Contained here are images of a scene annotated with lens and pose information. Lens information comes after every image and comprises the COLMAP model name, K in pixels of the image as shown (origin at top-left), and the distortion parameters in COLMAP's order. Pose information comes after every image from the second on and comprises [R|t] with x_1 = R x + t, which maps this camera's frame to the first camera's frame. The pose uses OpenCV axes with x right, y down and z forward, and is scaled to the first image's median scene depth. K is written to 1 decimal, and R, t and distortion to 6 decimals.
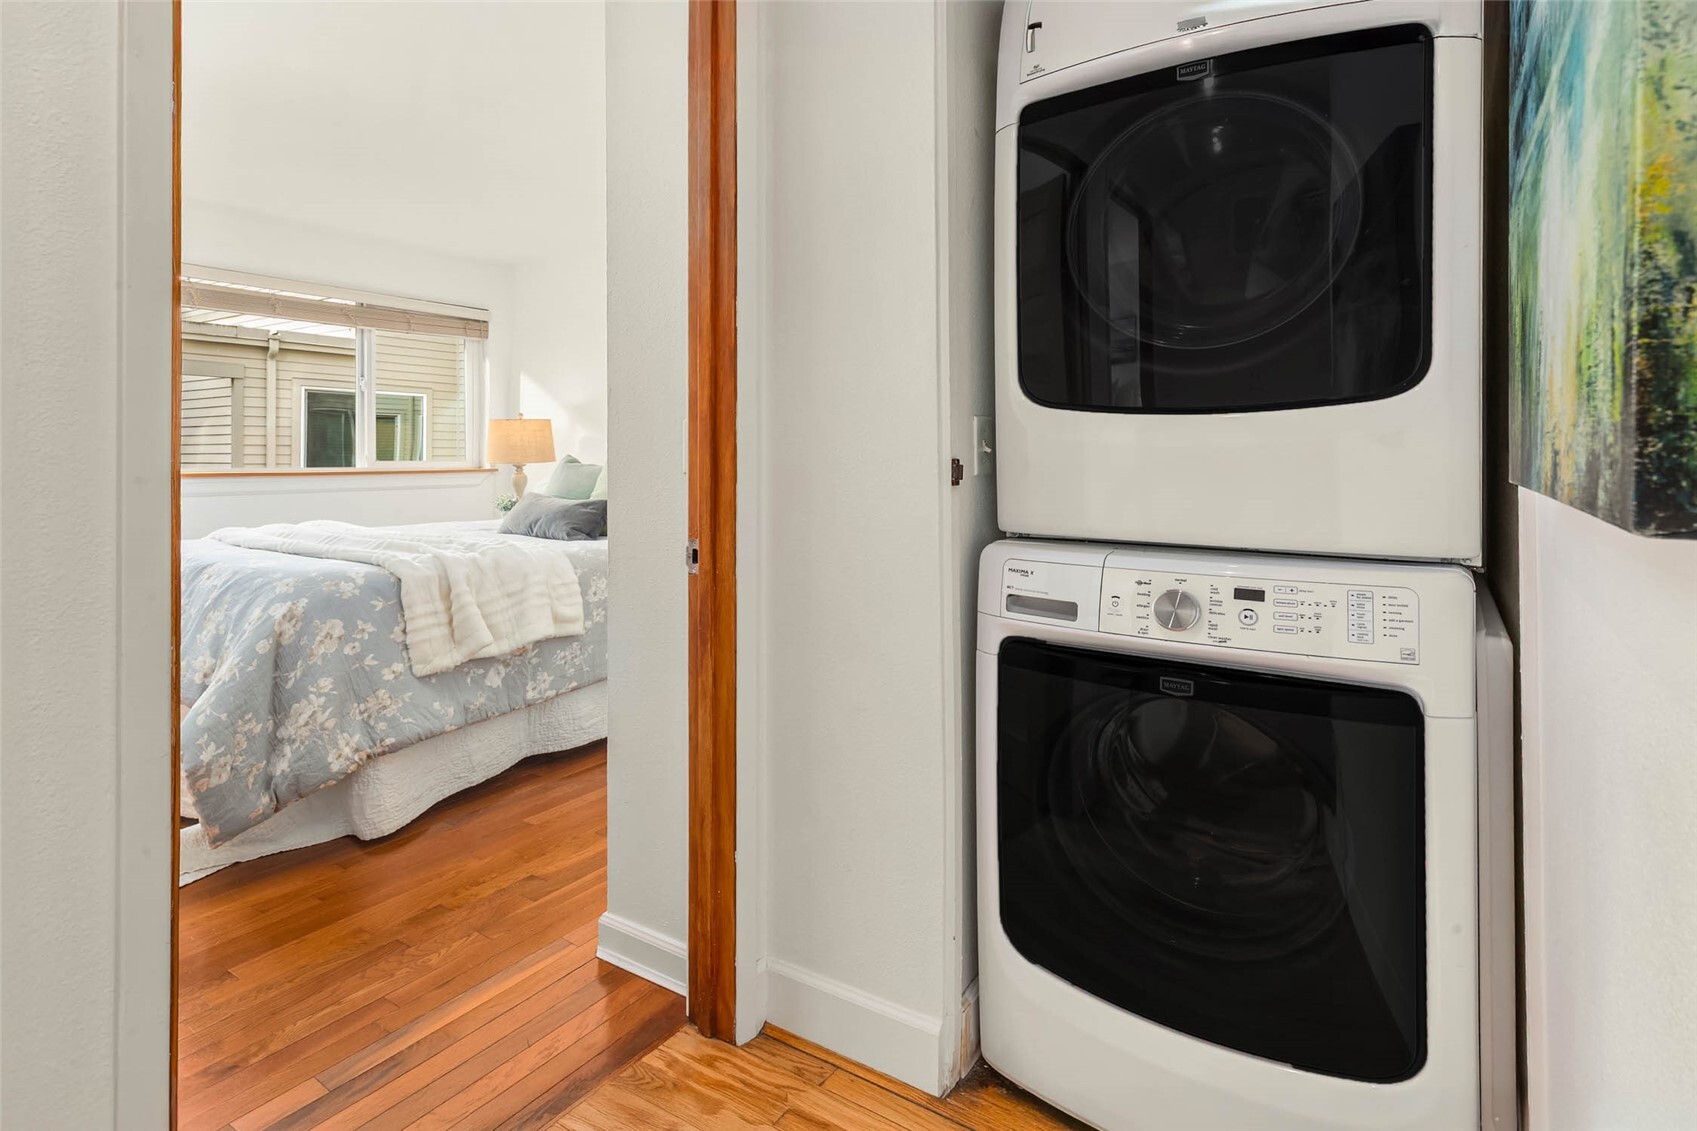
lens RADIAL K [[634.7, 0, 849.2], [0, 634.7, 444.6], [0, 0, 1]] dist [-0.000062, -0.000062]
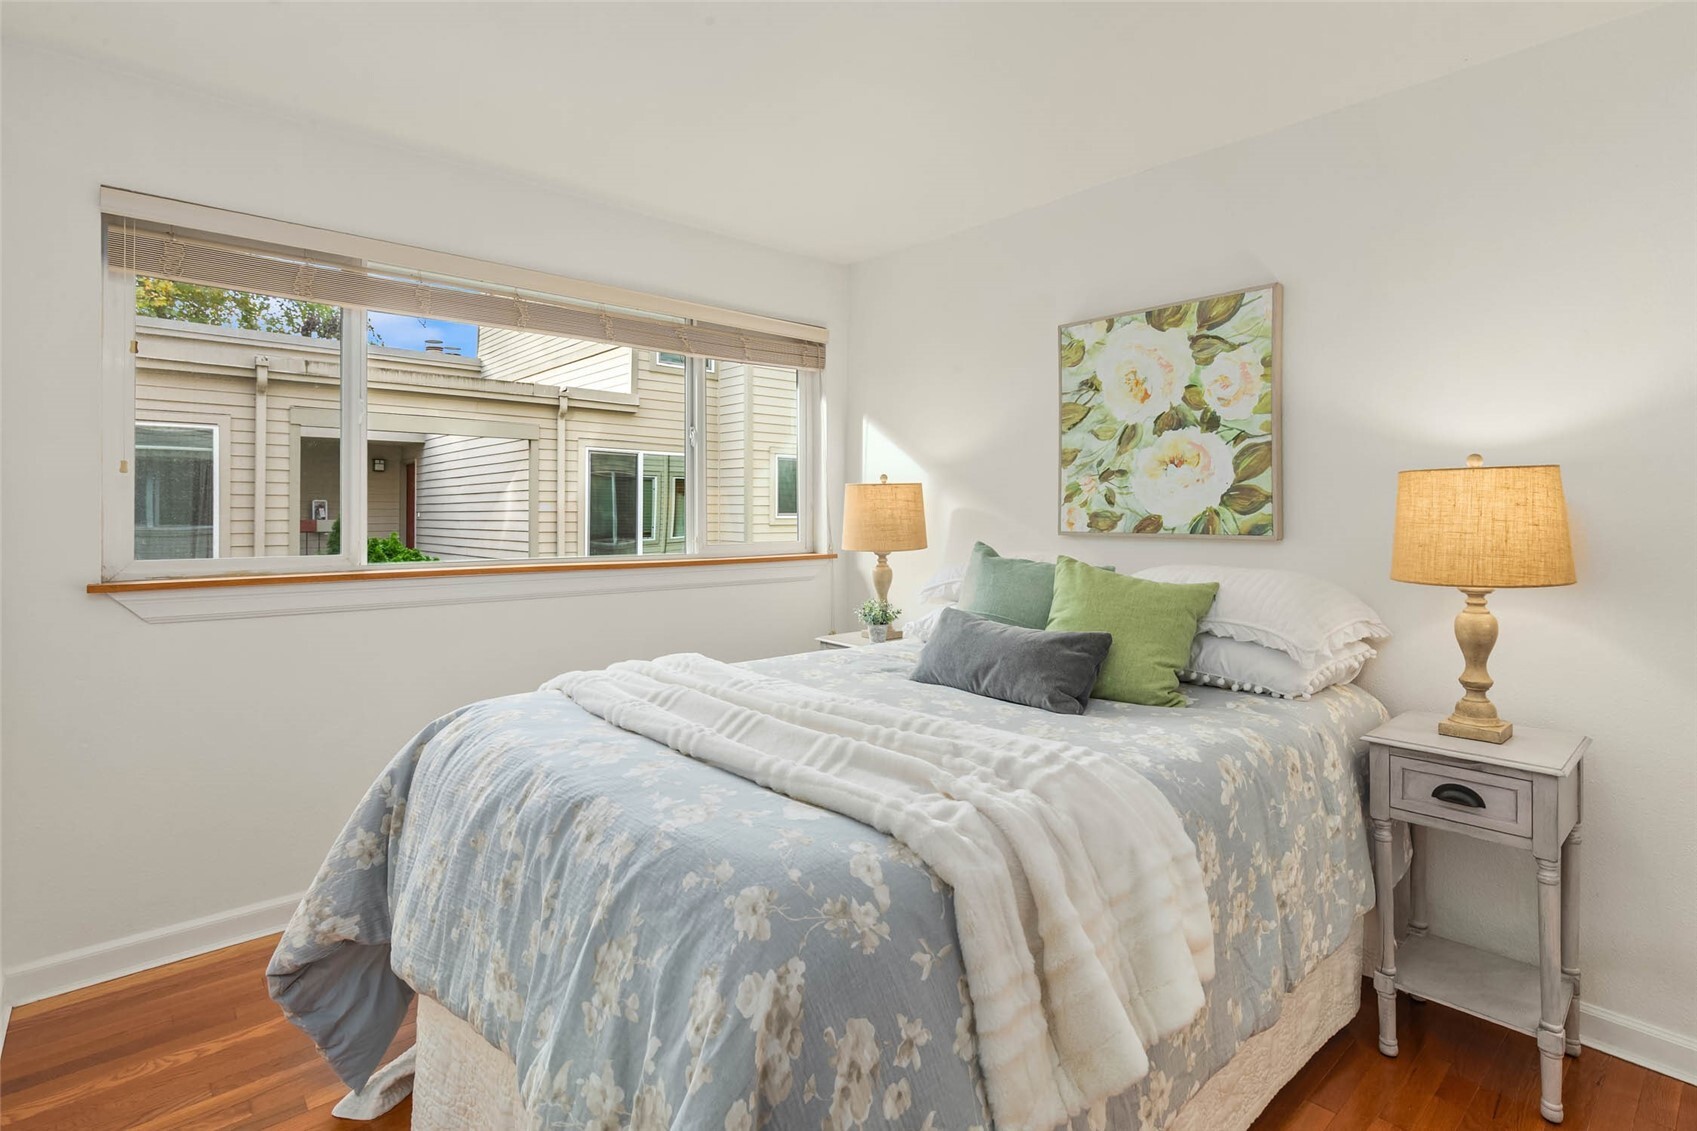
lens RADIAL K [[838.6, 0, 850.2], [0, 838.6, 512.2], [0, 0, 1]] dist [-0.003057, -0.002419]
pose [[0.921270, 0.005368, -0.388886, -0.537814], [-0.005123, 0.999985, 0.001665, -0.029468], [0.388889, 0.000458, 0.921284, 0.458562]]
